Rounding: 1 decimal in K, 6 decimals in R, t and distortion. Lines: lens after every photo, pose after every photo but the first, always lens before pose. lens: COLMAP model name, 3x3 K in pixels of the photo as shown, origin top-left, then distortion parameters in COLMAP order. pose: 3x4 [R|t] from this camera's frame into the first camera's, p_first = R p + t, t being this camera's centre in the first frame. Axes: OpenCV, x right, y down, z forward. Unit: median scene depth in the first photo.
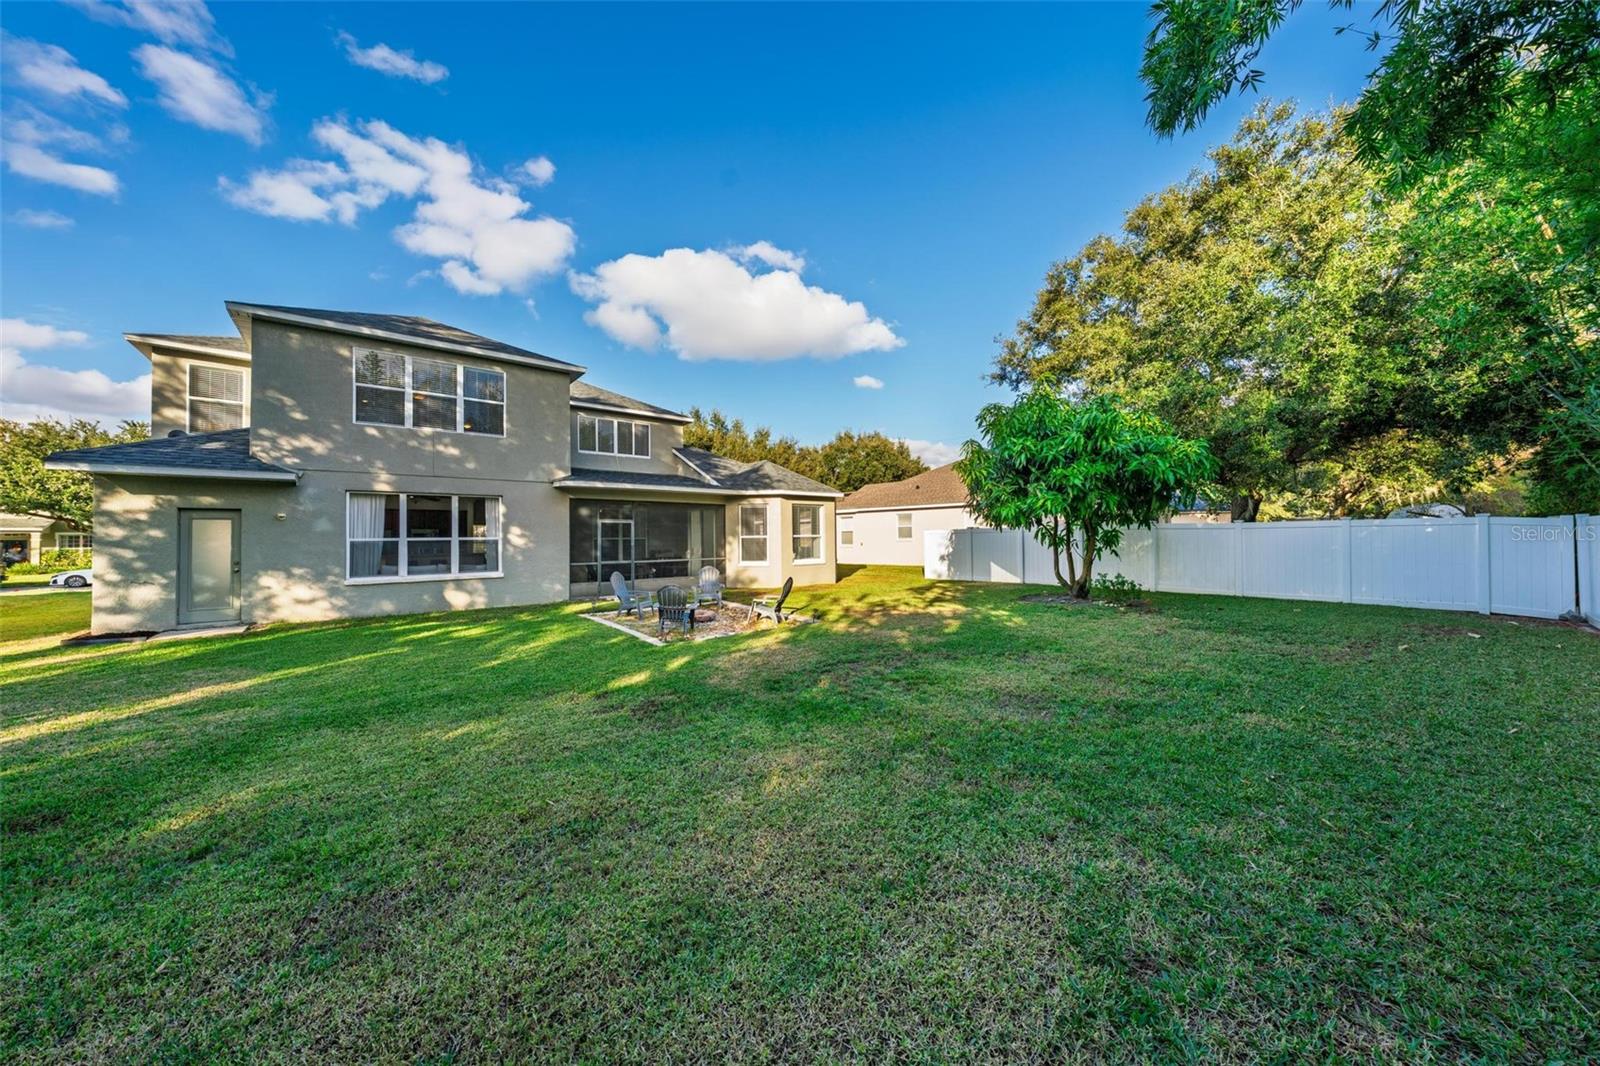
lens RADIAL K [[552.6, 0, 800.0], [0, 552.6, 533.0], [0, 0, 1]] dist [-0.000363, -0.000147]
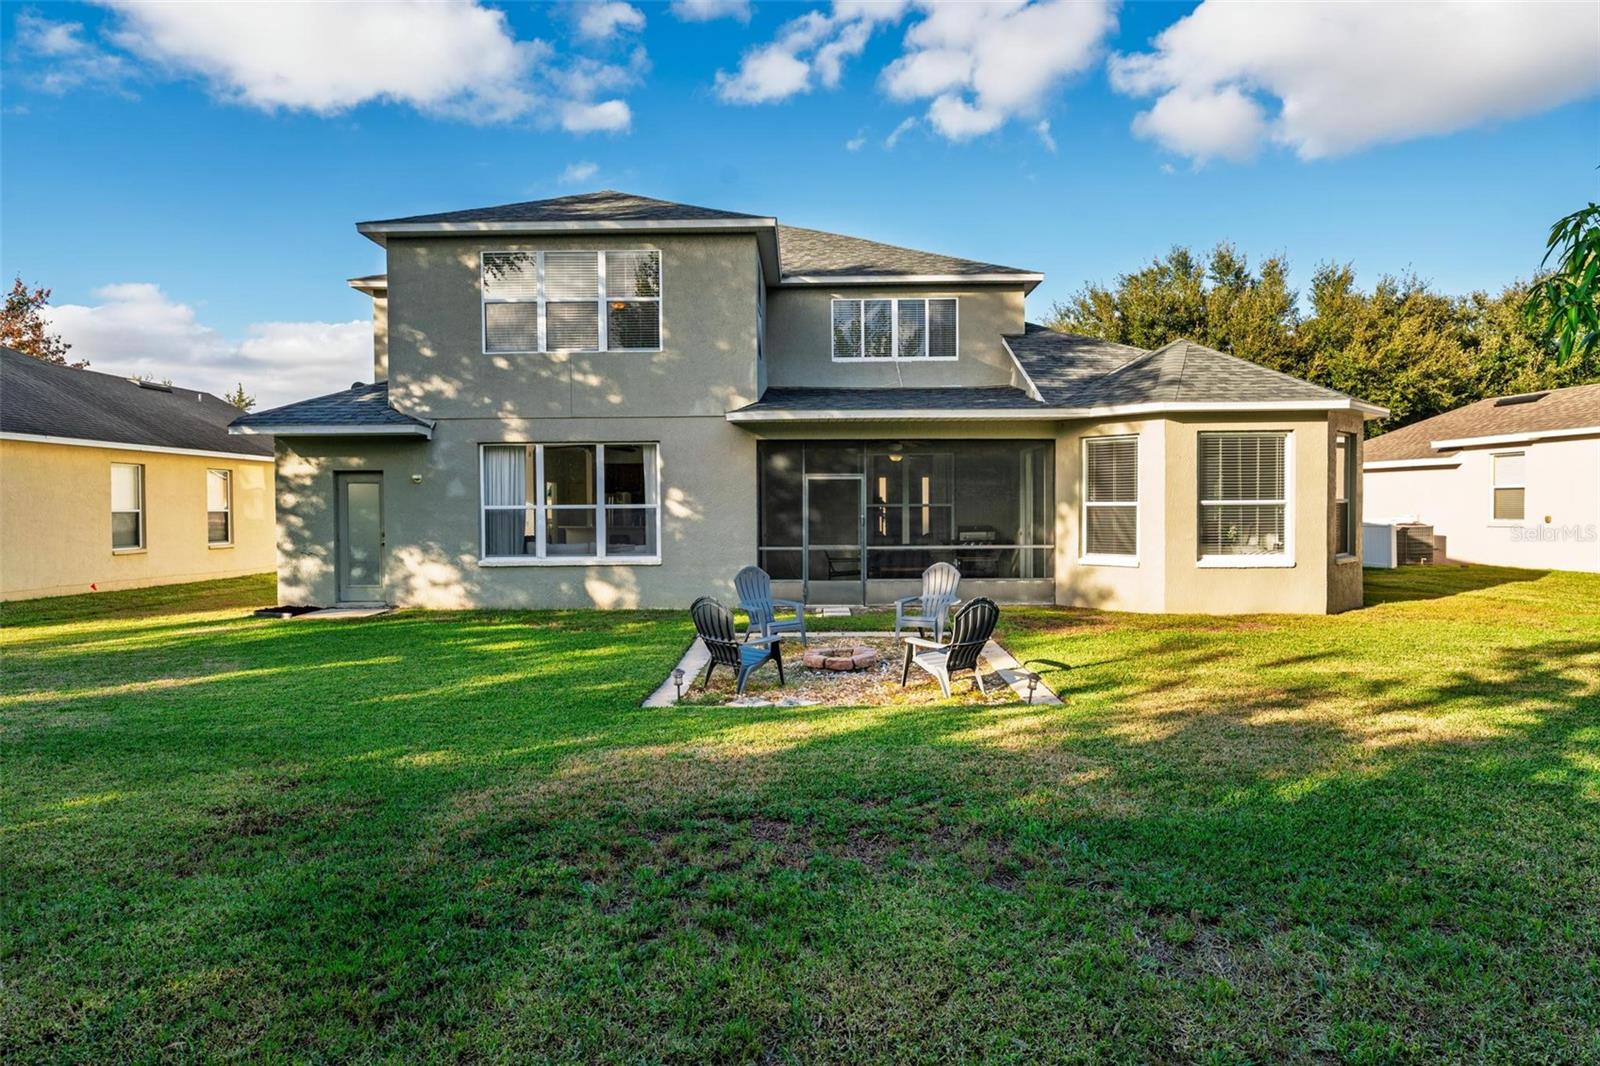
lens RADIAL K [[919.1, 0, 800.0], [0, 919.1, 533.0], [0, 0, 1]] dist [0.004789, 0.000058]
pose [[0.745639, 0.025856, -0.665848, 0.323688], [0.004321, 0.999038, 0.043633, -0.005514], [0.666336, -0.035412, 0.744810, 0.299615]]
